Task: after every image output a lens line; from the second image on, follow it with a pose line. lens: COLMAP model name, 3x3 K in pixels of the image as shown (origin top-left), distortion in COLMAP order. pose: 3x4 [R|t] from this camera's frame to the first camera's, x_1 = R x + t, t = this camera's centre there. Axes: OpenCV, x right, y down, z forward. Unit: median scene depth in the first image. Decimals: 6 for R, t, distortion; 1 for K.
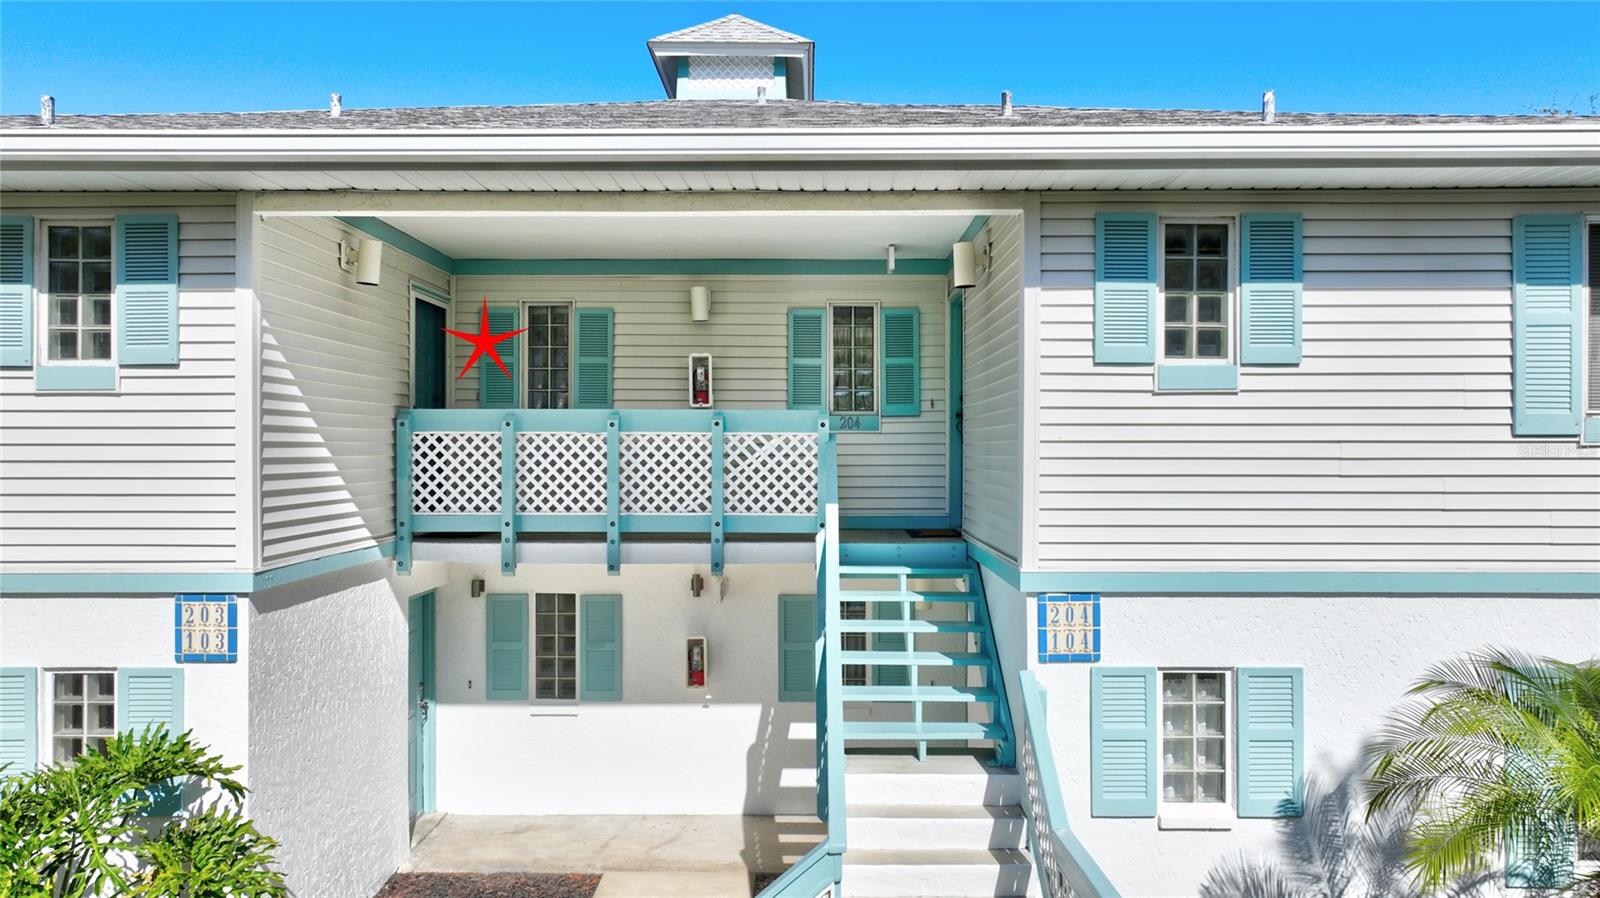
lens RADIAL K [[1138.7, 0, 802.4], [0, 1138.7, 448.3], [0, 0, 1]] dist [0.013477, 0.006679]
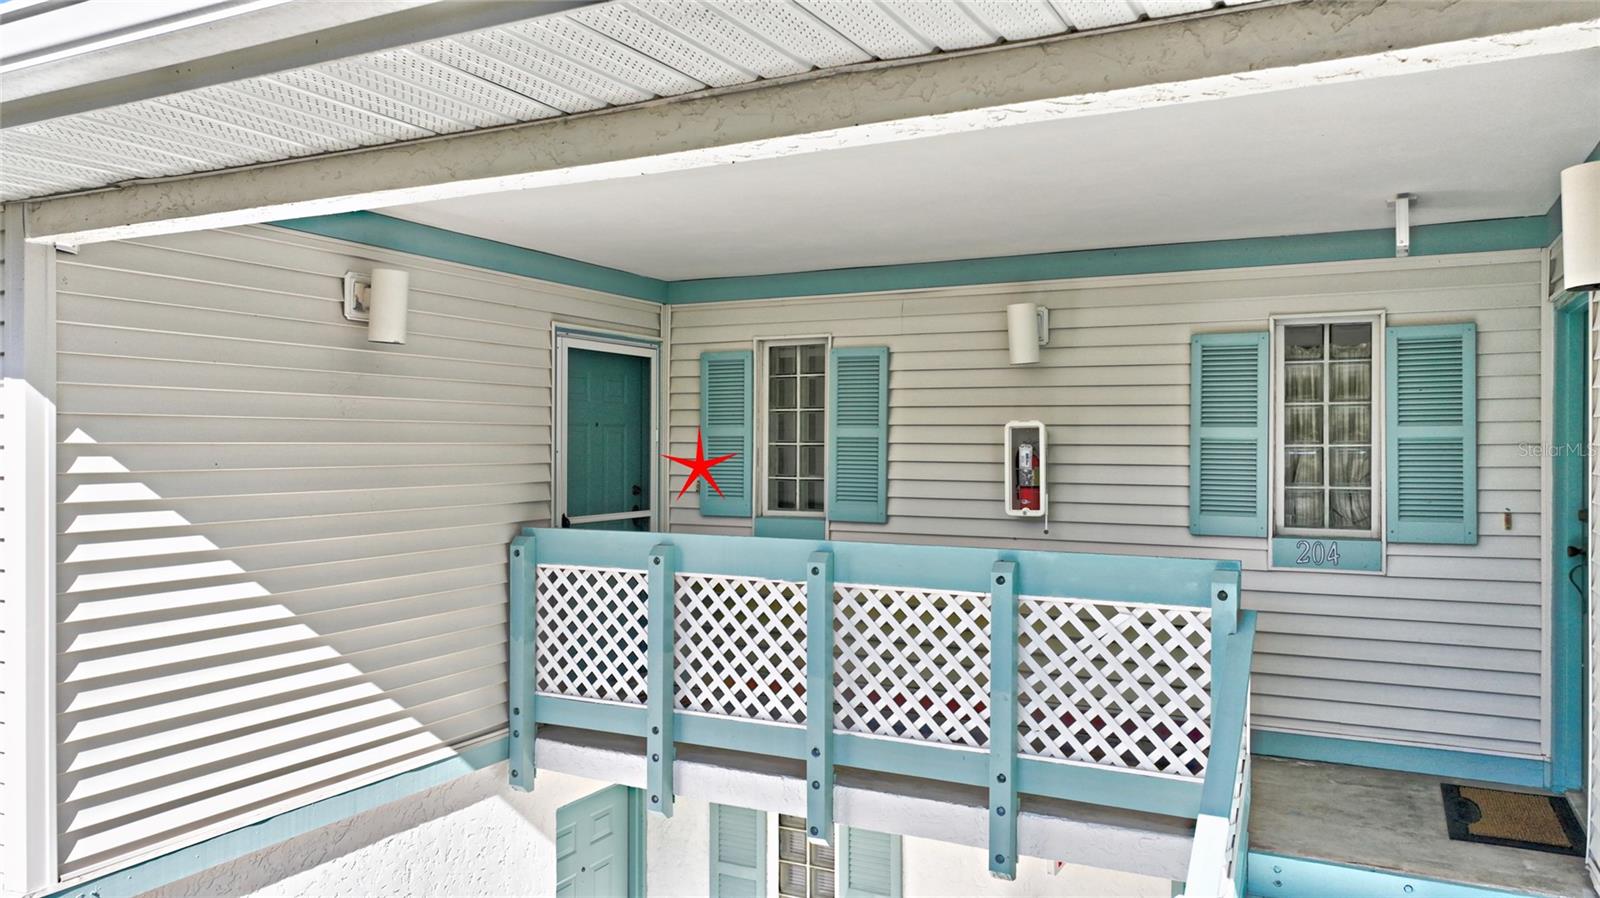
lens RADIAL K [[1138.7, 0, 799.3], [0, 1138.7, 450.0], [0, 0, 1]] dist [0.013477, 0.006679]
pose [[0.897551, 0.002769, -0.440902, 0.067092], [-0.000238, 0.999983, 0.005796, -0.081241], [0.440911, -0.005097, 0.897536, 0.498267]]
